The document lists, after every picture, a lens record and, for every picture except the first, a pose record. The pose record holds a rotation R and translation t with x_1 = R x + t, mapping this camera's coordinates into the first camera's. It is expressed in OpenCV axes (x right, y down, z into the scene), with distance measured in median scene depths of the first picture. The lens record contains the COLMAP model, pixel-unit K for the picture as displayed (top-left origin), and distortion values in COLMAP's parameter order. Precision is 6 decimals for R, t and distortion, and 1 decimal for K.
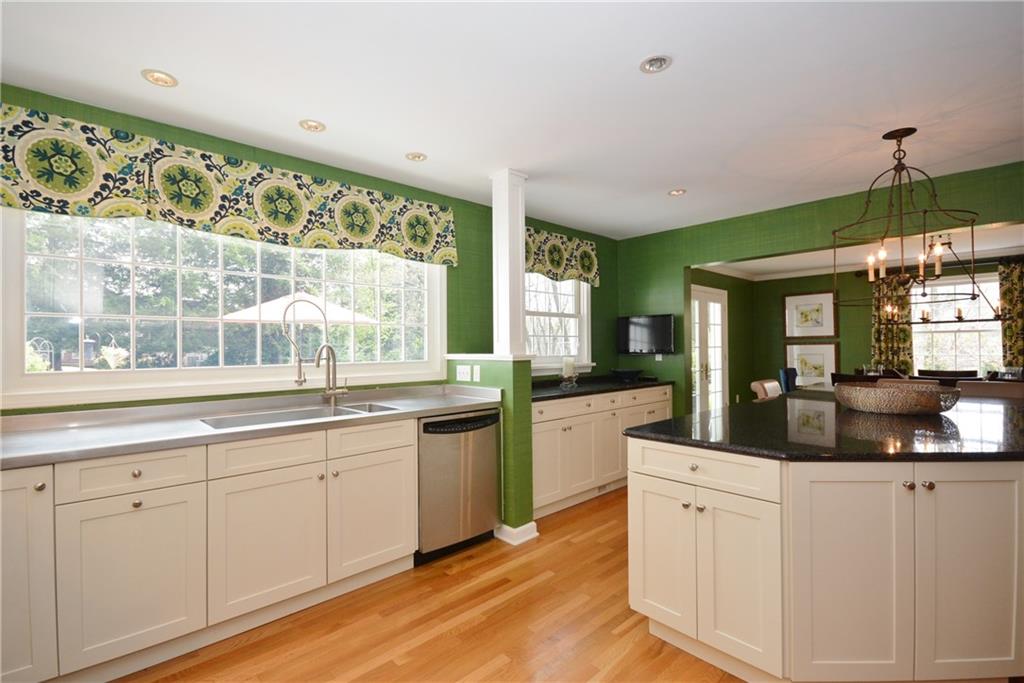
lens RADIAL K [[471.0, 0, 517.1], [0, 471.0, 343.1], [0, 0, 1]] dist [-0.000080, 0.000055]
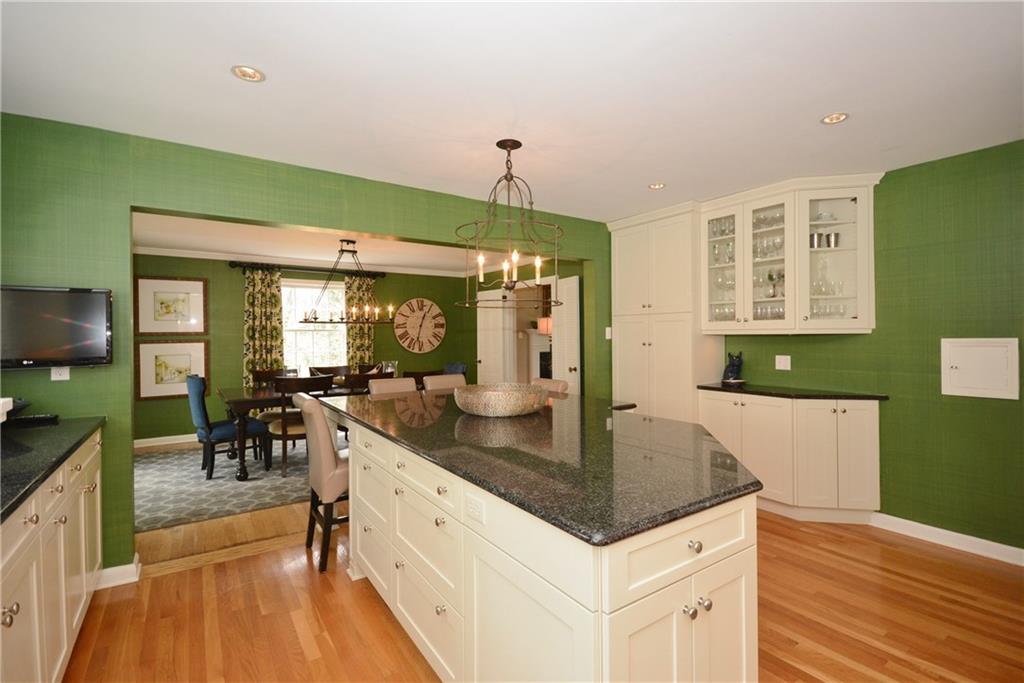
lens RADIAL K [[471.0, 0, 514.5], [0, 471.0, 341.7], [0, 0, 1]] dist [-0.000080, 0.000055]
pose [[0.146400, -0.005420, 0.989211, -0.090753], [-0.003231, 0.999977, 0.005957, -0.006134], [-0.989220, -0.004068, 0.146379, 0.348534]]
